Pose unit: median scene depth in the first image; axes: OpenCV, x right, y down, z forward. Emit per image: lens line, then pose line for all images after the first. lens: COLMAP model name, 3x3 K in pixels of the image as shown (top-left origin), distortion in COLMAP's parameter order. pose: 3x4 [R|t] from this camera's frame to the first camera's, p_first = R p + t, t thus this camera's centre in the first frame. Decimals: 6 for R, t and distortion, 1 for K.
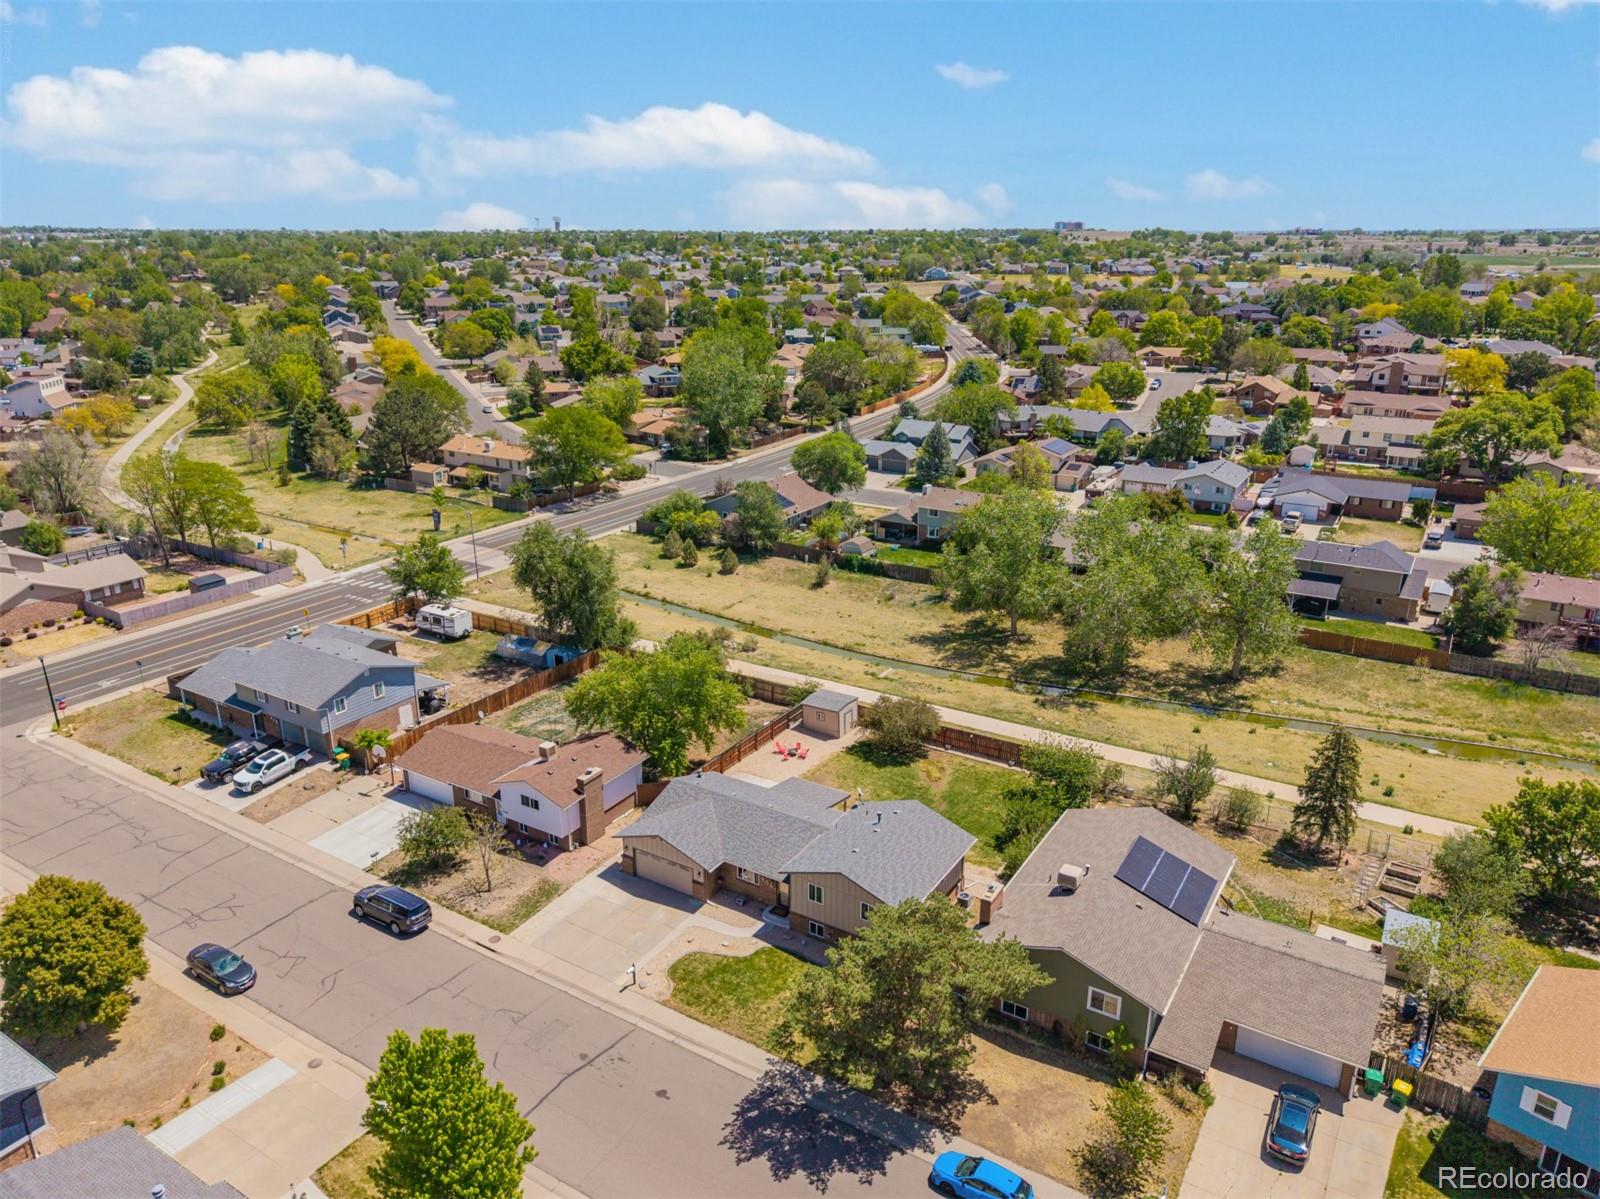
lens RADIAL K [[1079.5, 0, 800.0], [0, 1079.5, 599.5], [0, 0, 1]] dist [0.008068, -0.001383]
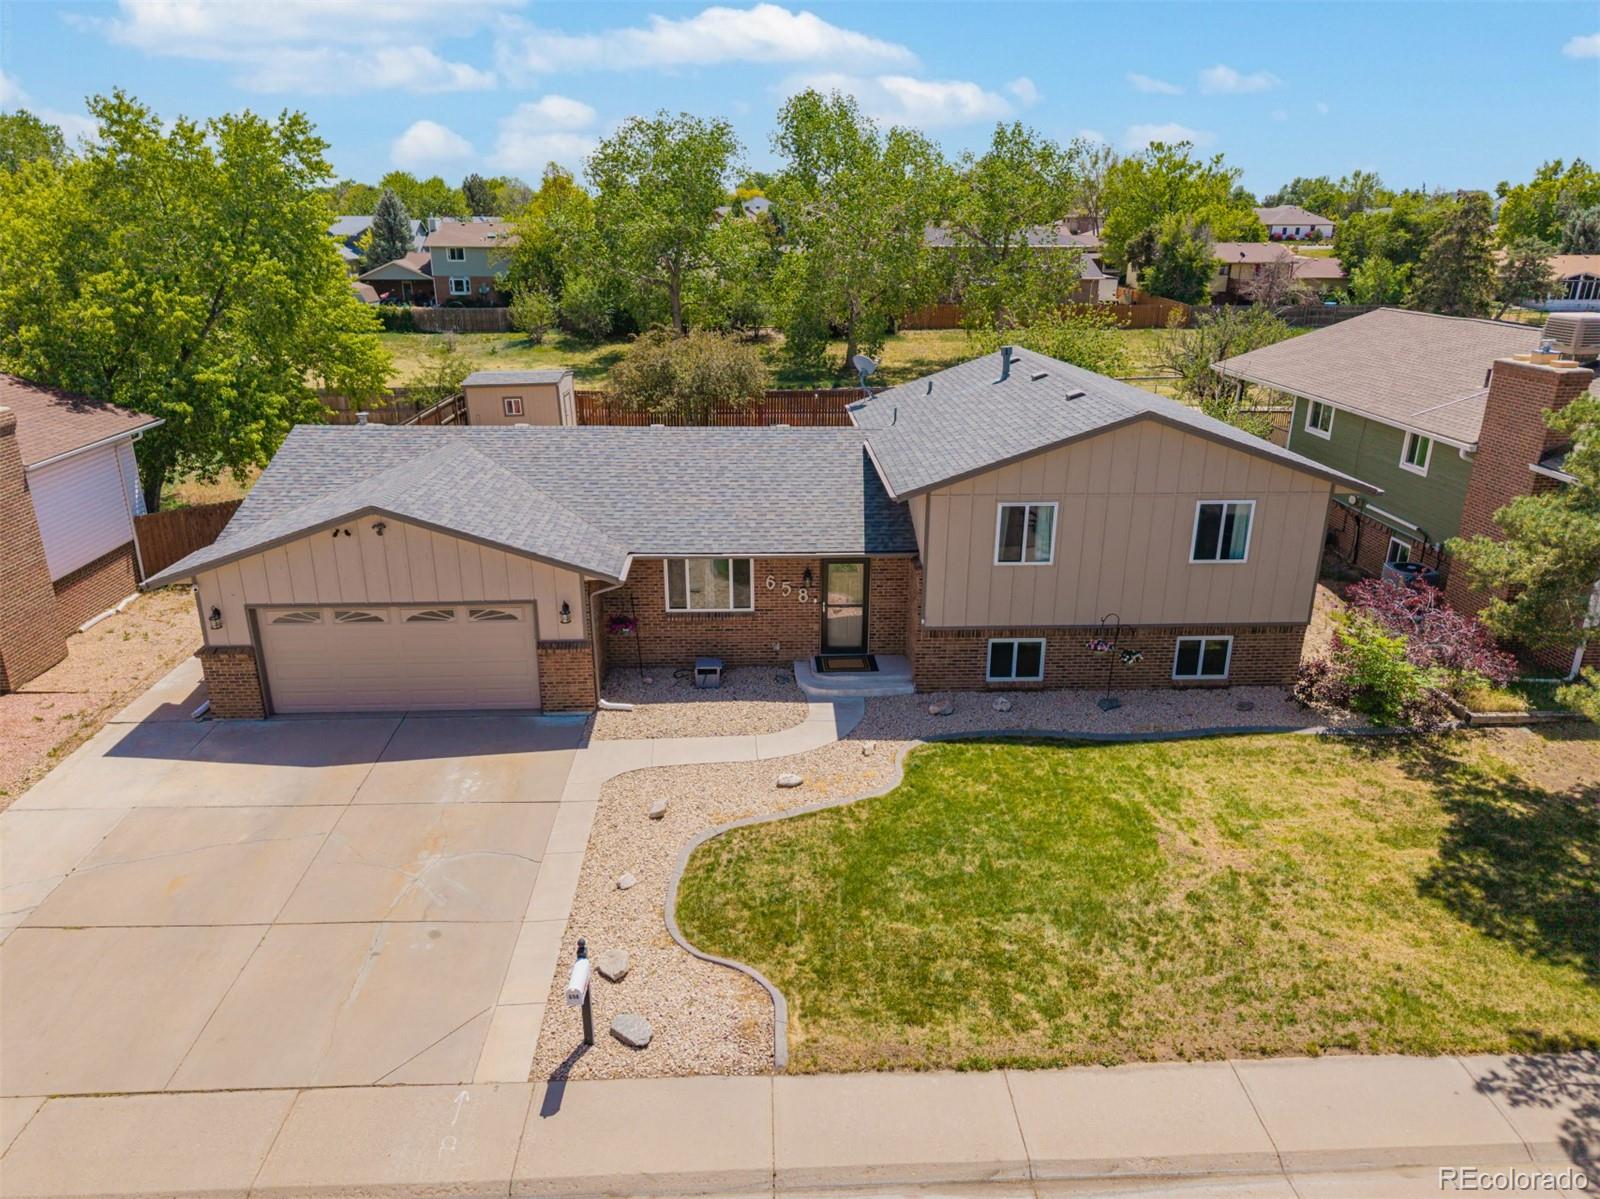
lens RADIAL K [[1071.1, 0, 795.9], [0, 1071.1, 600.8], [0, 0, 1]] dist [0.016741, -0.007576]
pose [[0.826932, -0.186442, 0.530493, -0.179782], [0.175094, 0.981904, 0.072154, 0.228535], [-0.534346, 0.033219, 0.844613, 0.689838]]
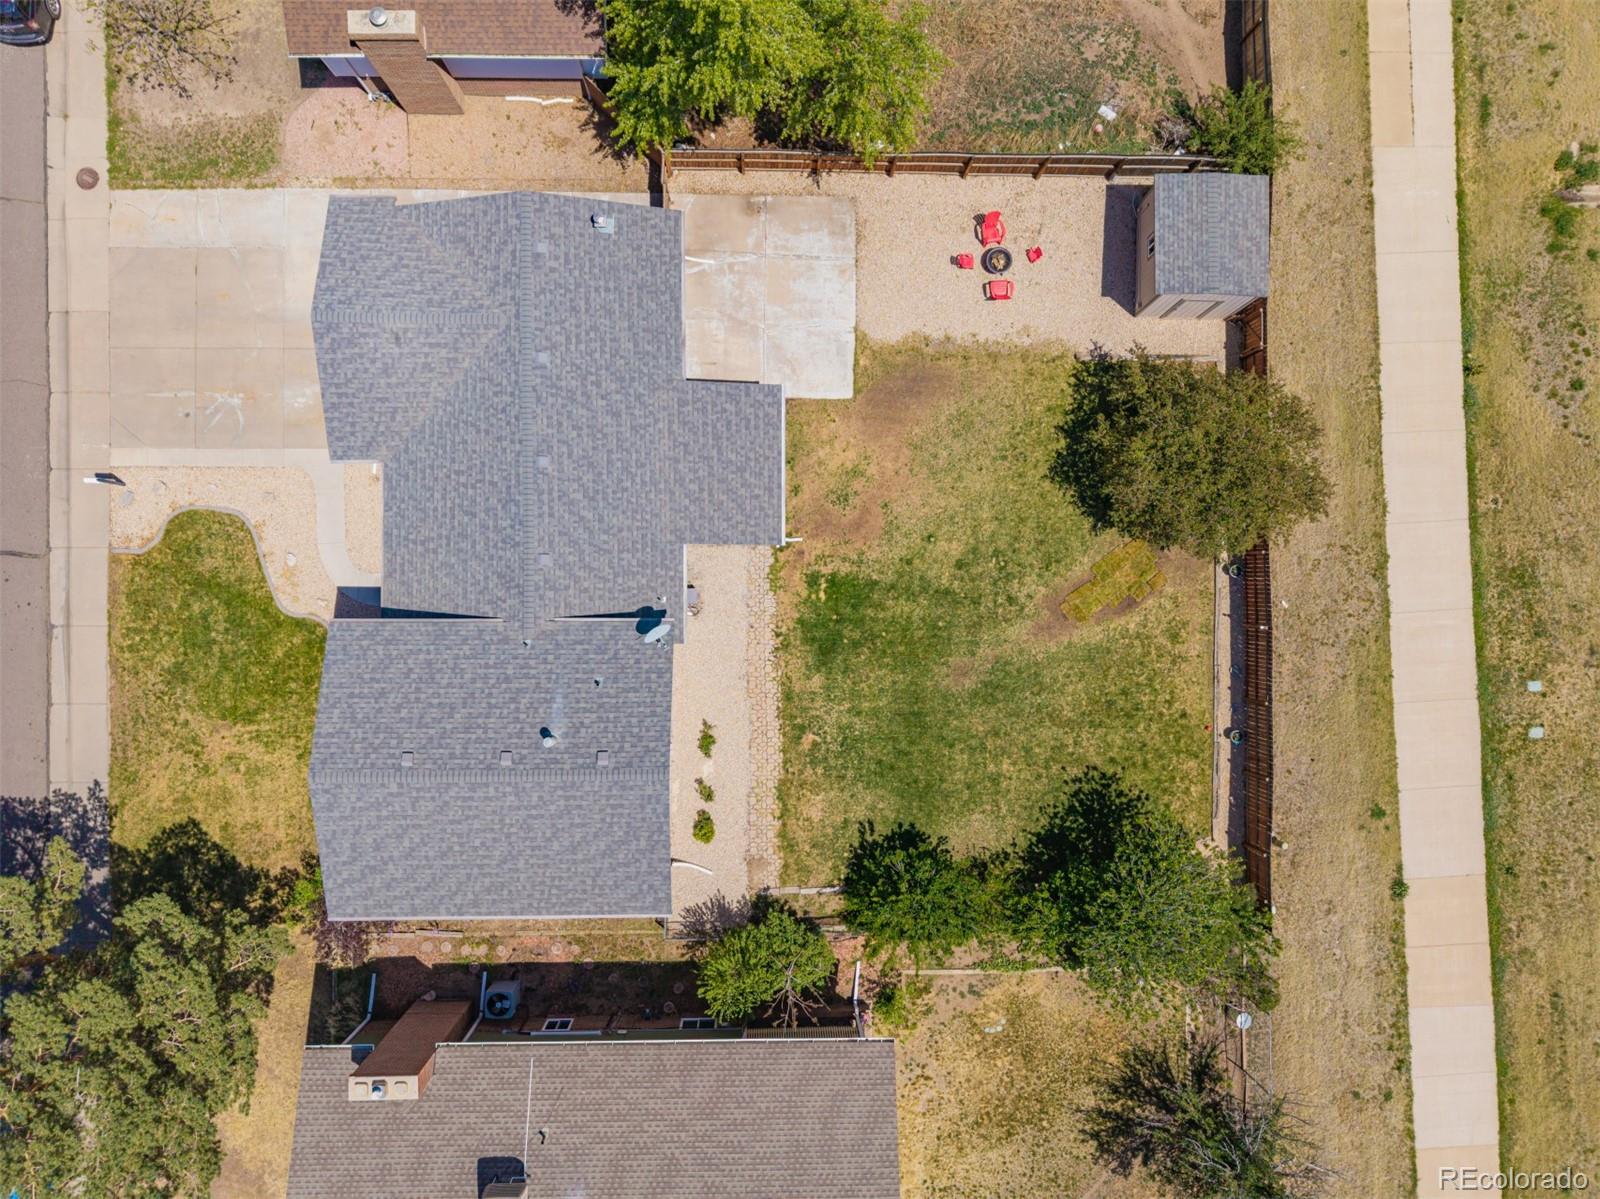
lens RADIAL K [[1071.1, 0, 795.9], [0, 1071.1, 600.8], [0, 0, 1]] dist [0.016741, -0.007576]
pose [[0.530832, 0.847336, 0.015466, 0.067499], [-0.297090, 0.168966, 0.939781, -0.234757], [0.793697, -0.503461, 0.341428, 0.899579]]
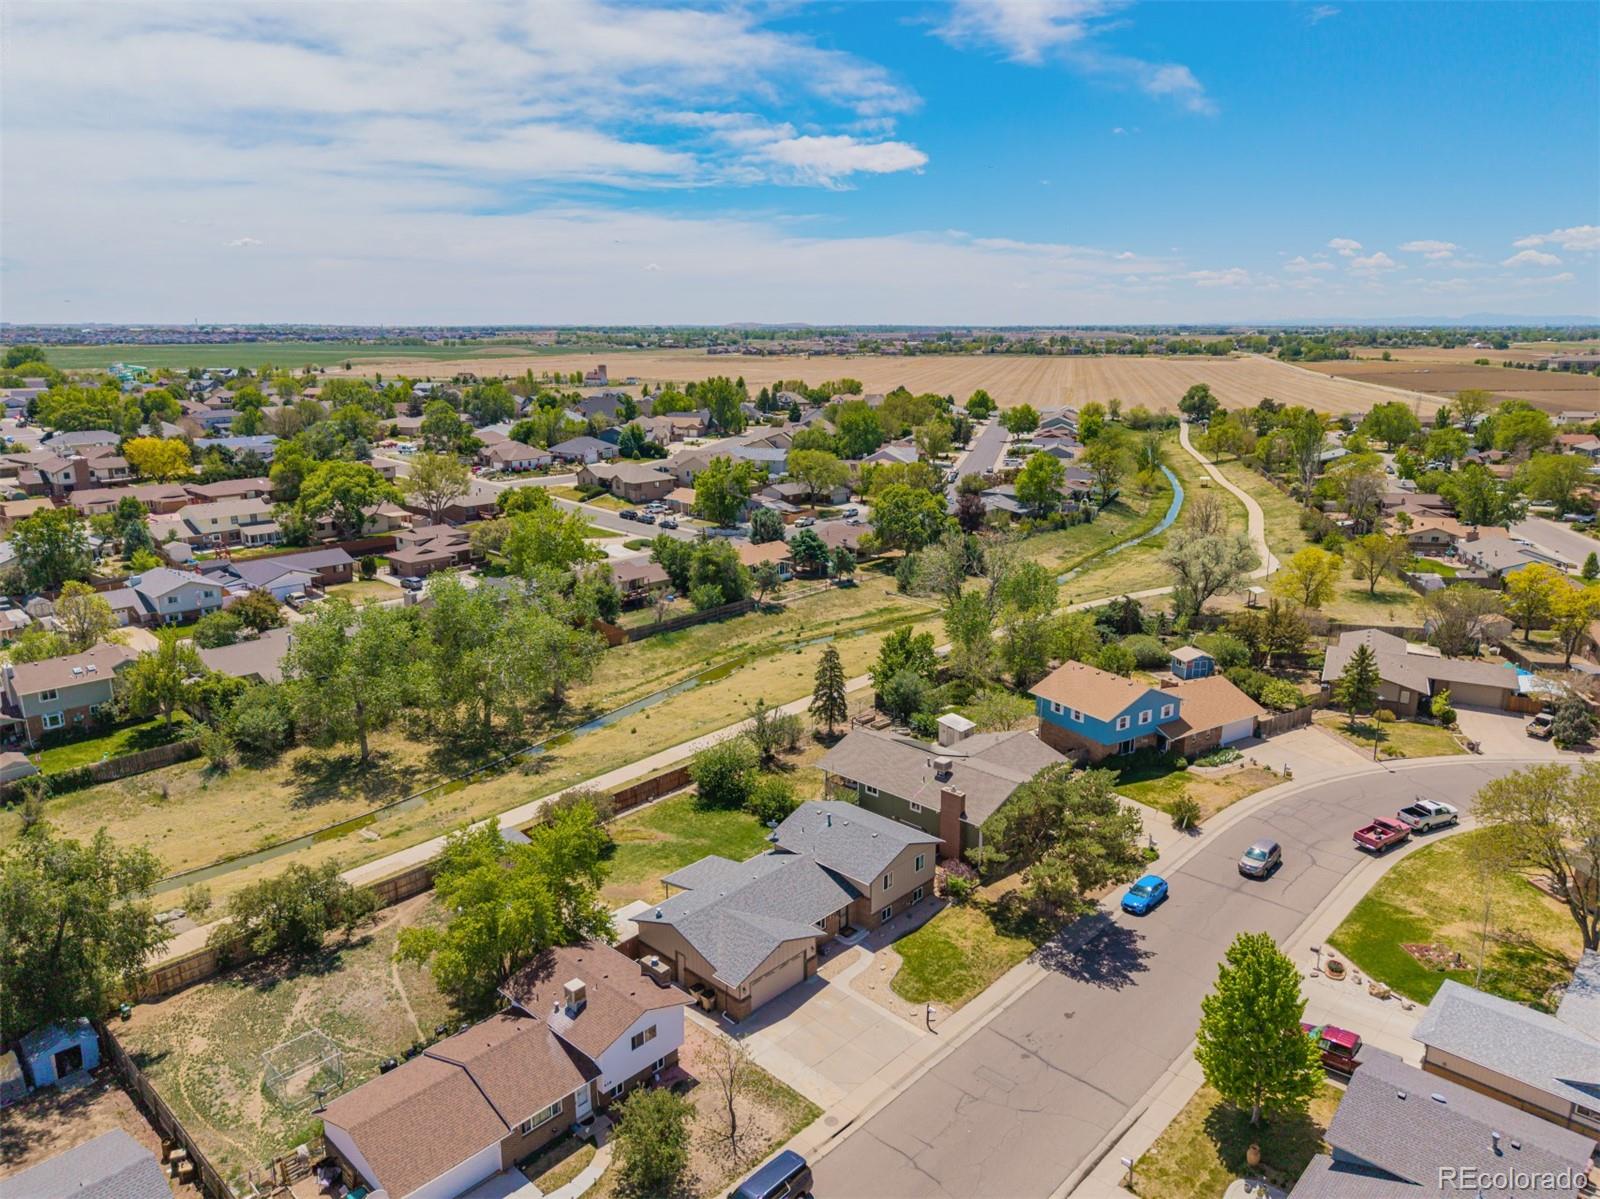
lens RADIAL K [[1071.1, 0, 795.9], [0, 1071.1, 600.8], [0, 0, 1]] dist [0.016741, -0.007576]
pose [[0.202151, -0.238549, 0.949858, -0.913127], [0.314190, 0.934413, 0.167803, -0.208066], [-0.927588, 0.264514, 0.263842, 0.625406]]
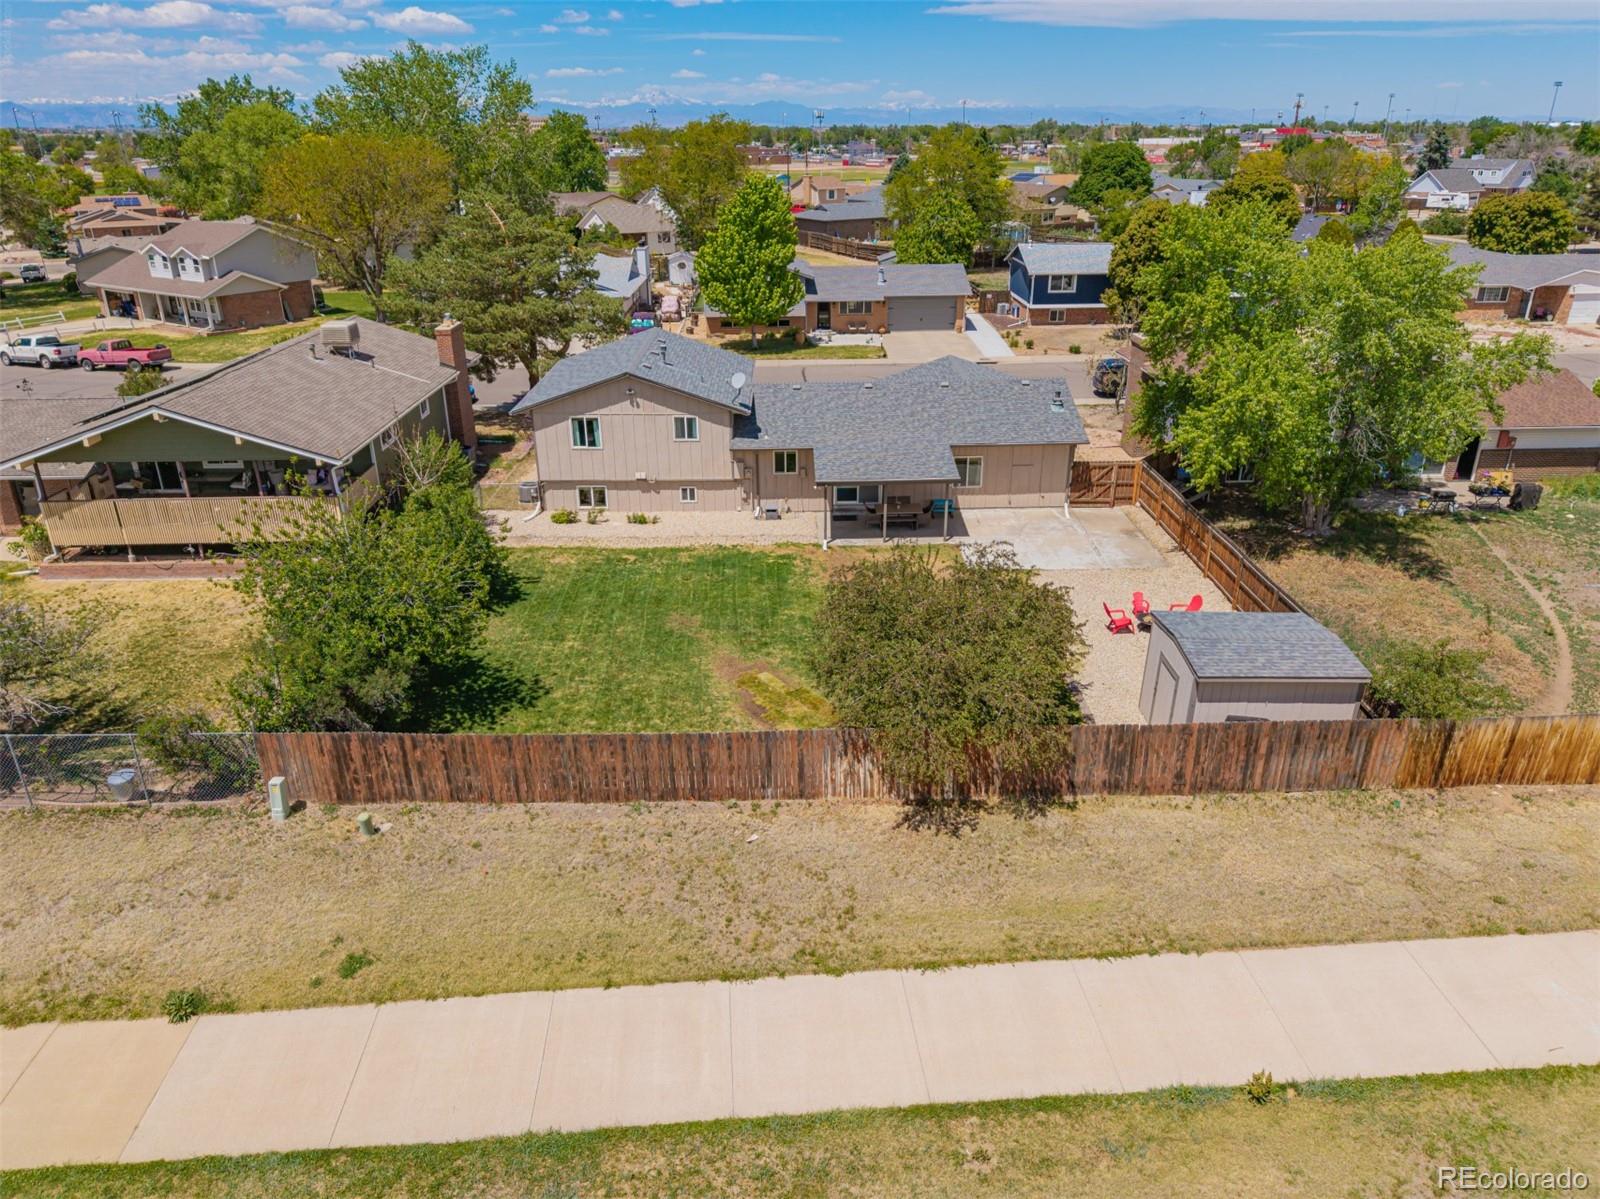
lens RADIAL K [[1090.4, 0, 800.0], [0, 1090.4, 620.4], [0, 0, 1]] dist [0.029801, -0.031249]
pose [[-0.837948, 0.229116, -0.495327, 0.328362], [-0.164015, 0.759928, 0.628974, -0.078382], [0.520521, 0.608289, -0.599202, 1.410056]]
